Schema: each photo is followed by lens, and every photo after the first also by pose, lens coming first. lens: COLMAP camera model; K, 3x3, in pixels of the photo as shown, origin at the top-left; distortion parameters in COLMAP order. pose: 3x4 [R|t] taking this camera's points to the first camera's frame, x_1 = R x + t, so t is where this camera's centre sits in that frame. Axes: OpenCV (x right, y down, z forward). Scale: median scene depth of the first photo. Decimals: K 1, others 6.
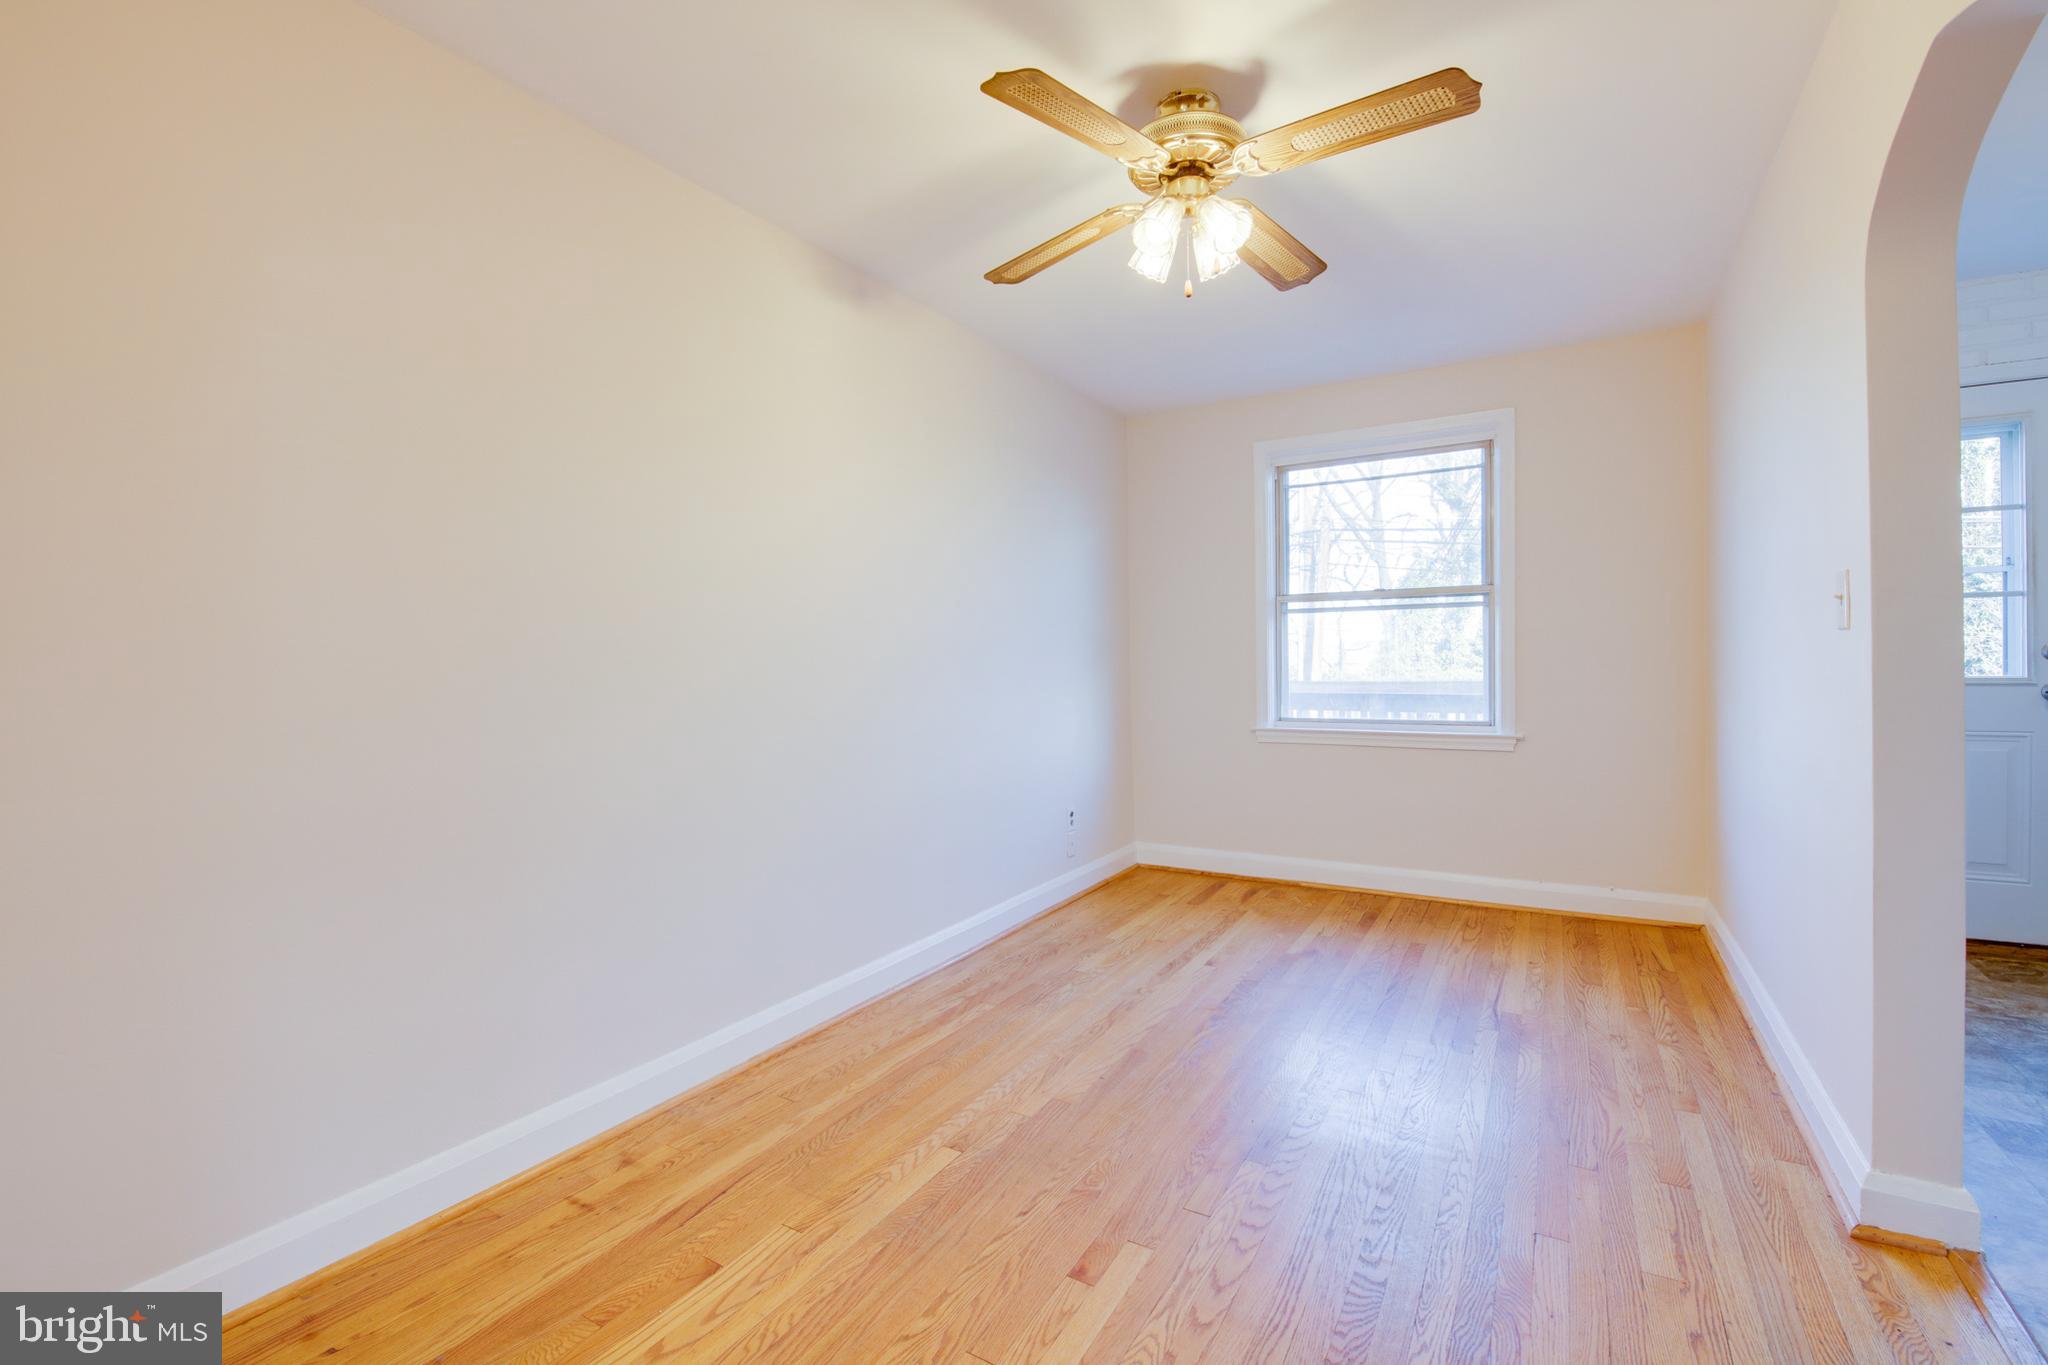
lens RADIAL K [[888.6, 0, 1019.7], [0, 888.6, 673.2], [0, 0, 1]] dist [0.000775, -0.010385]
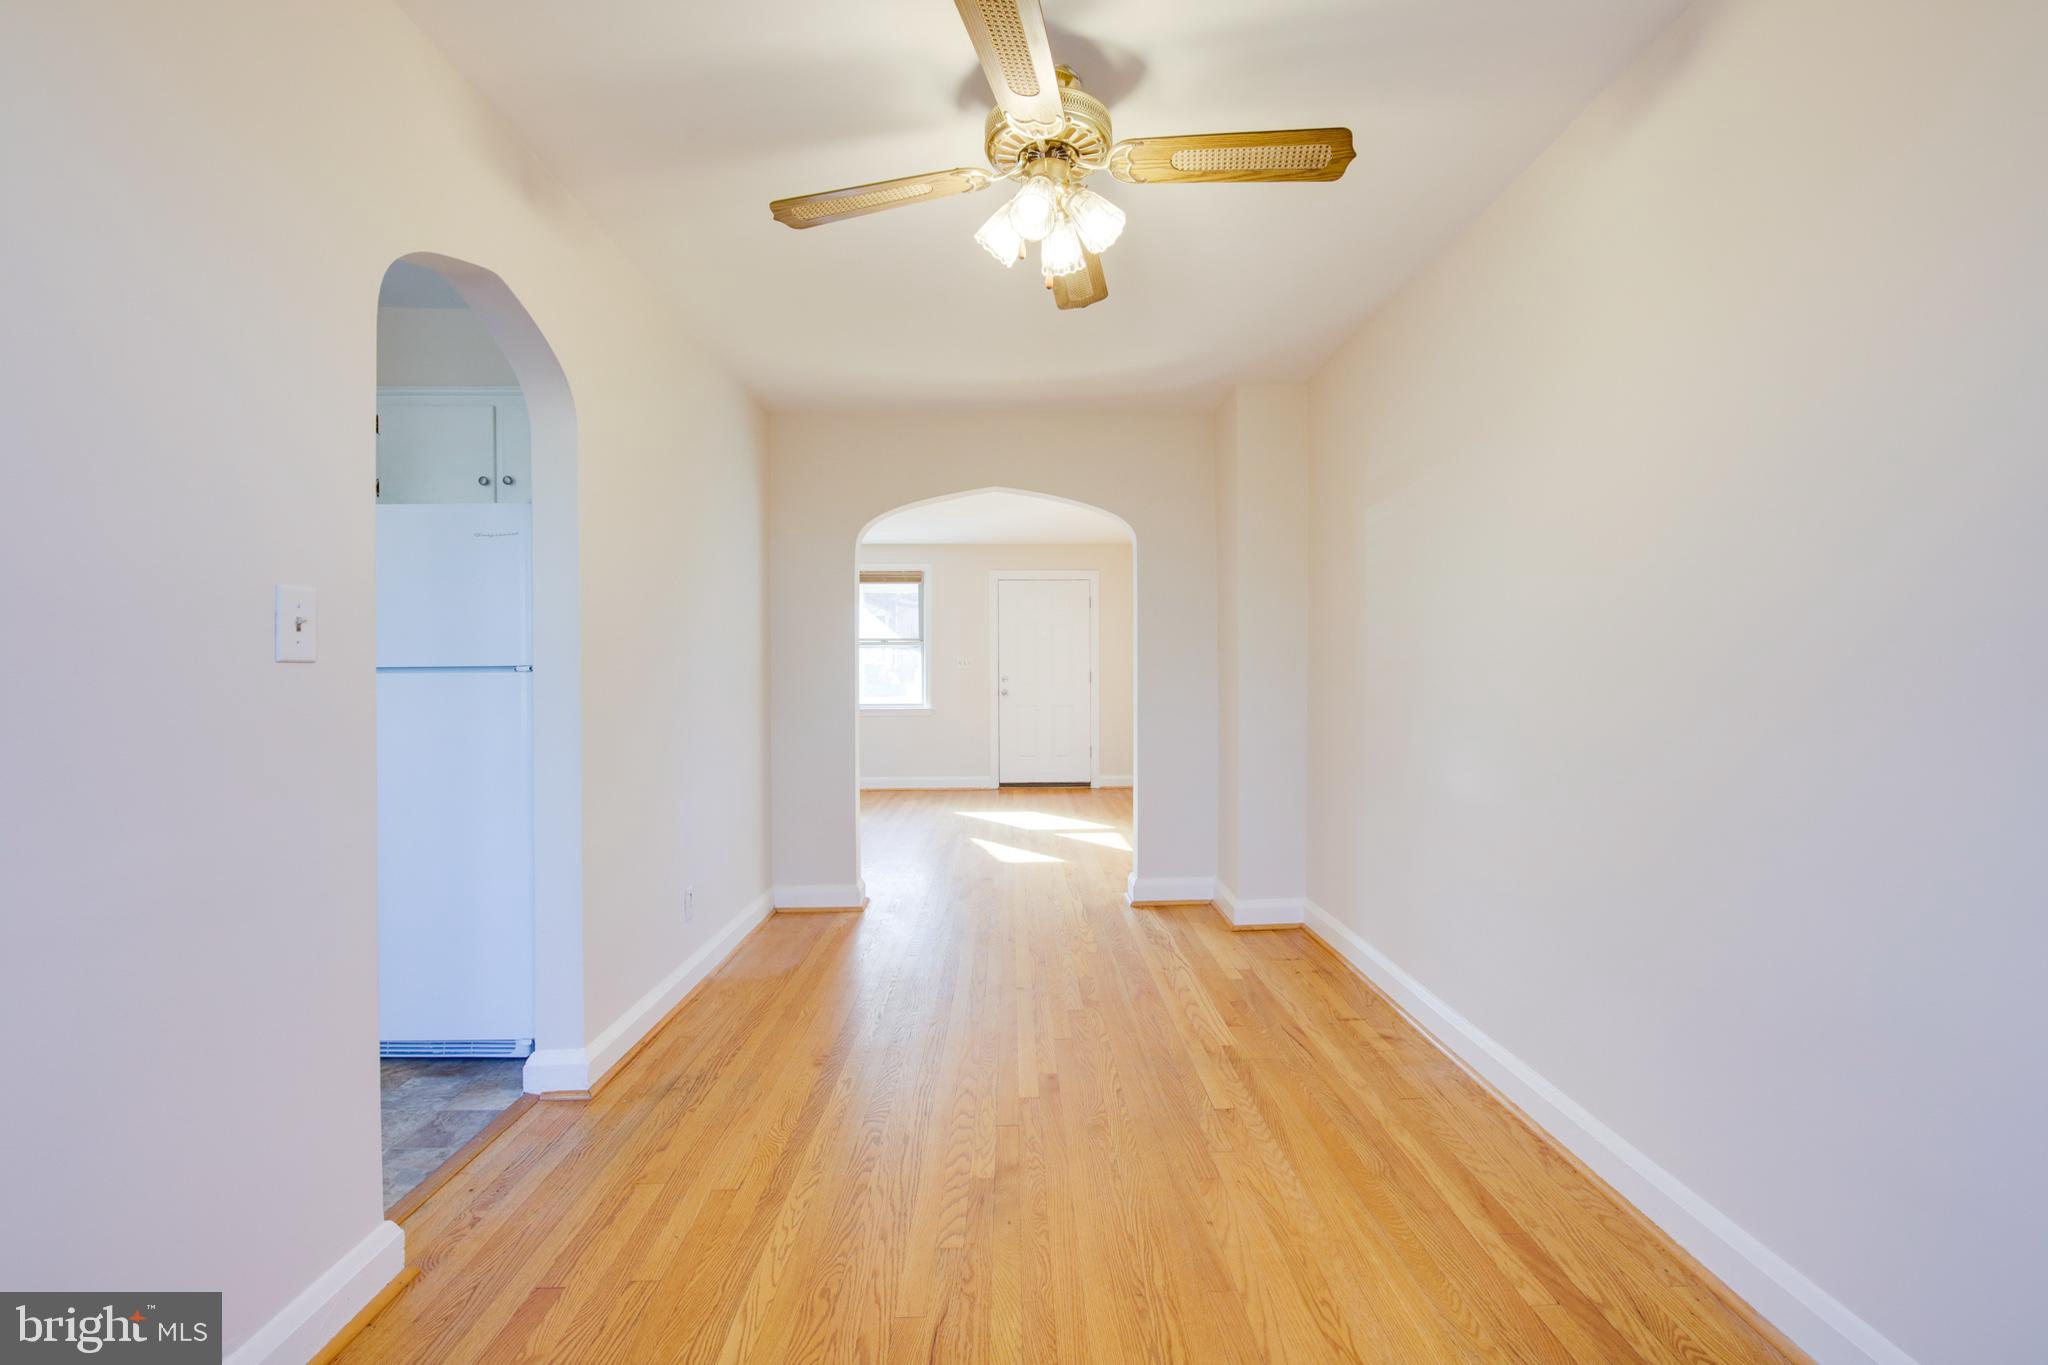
lens RADIAL K [[898.0, 0, 1045.5], [0, 898.0, 682.4], [0, 0, 1]] dist [0.001721, -0.010823]
pose [[-0.834770, 0.025197, -0.550023, 0.732149], [0.011086, 0.999519, 0.028964, -0.042553], [0.550488, 0.018080, -0.834647, 1.824062]]
